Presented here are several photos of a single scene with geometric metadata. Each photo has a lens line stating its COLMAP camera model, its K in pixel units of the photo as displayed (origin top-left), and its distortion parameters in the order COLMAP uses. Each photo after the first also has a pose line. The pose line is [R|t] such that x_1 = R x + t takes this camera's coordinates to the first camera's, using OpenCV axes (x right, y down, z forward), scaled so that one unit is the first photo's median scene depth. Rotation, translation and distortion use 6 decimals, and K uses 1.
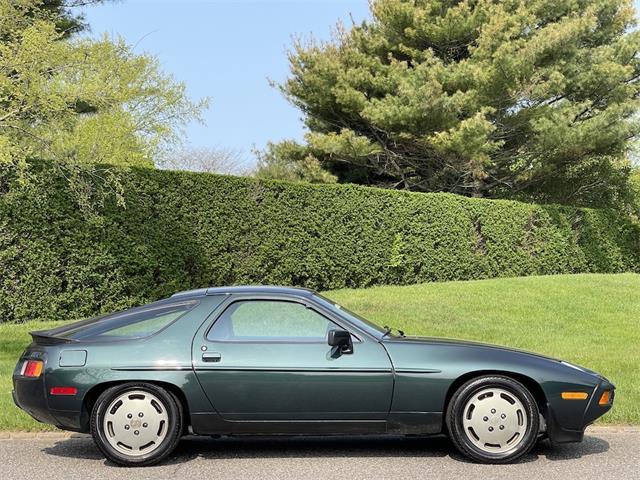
lens RADIAL K [[1212.8, 0, 332.2], [0, 1212.8, 242.4], [0, 0, 1]] dist [0.186477, 0.433769]
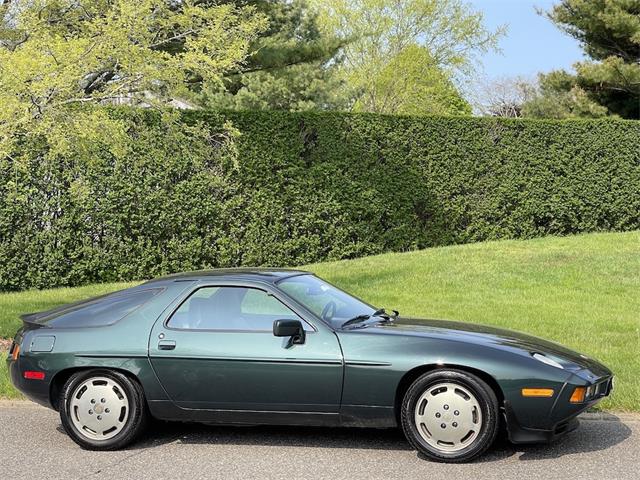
lens RADIAL K [[1212.8, 0, 332.2], [0, 1212.8, 242.4], [0, 0, 1]] dist [0.186477, 0.433769]
pose [[0.960878, -0.005191, -0.276923, 0.302856], [0.021901, 0.998118, 0.057283, -0.043025], [0.276104, -0.061107, 0.959183, 0.084840]]
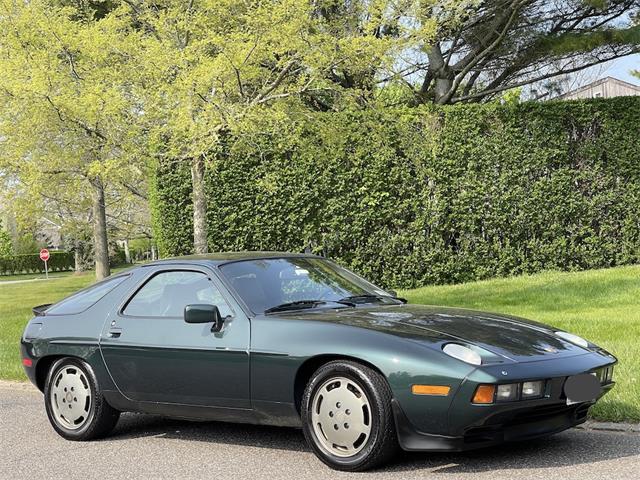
lens RADIAL K [[1215.1, 0, 320.0], [0, 1215.1, 240.0], [0, 0, 1]] dist [0.187281, 0.284407]
pose [[0.735218, -0.033577, -0.676998, 0.658237], [0.067804, 0.997406, 0.024167, 0.009700], [0.674431, -0.063671, 0.735588, 0.403629]]
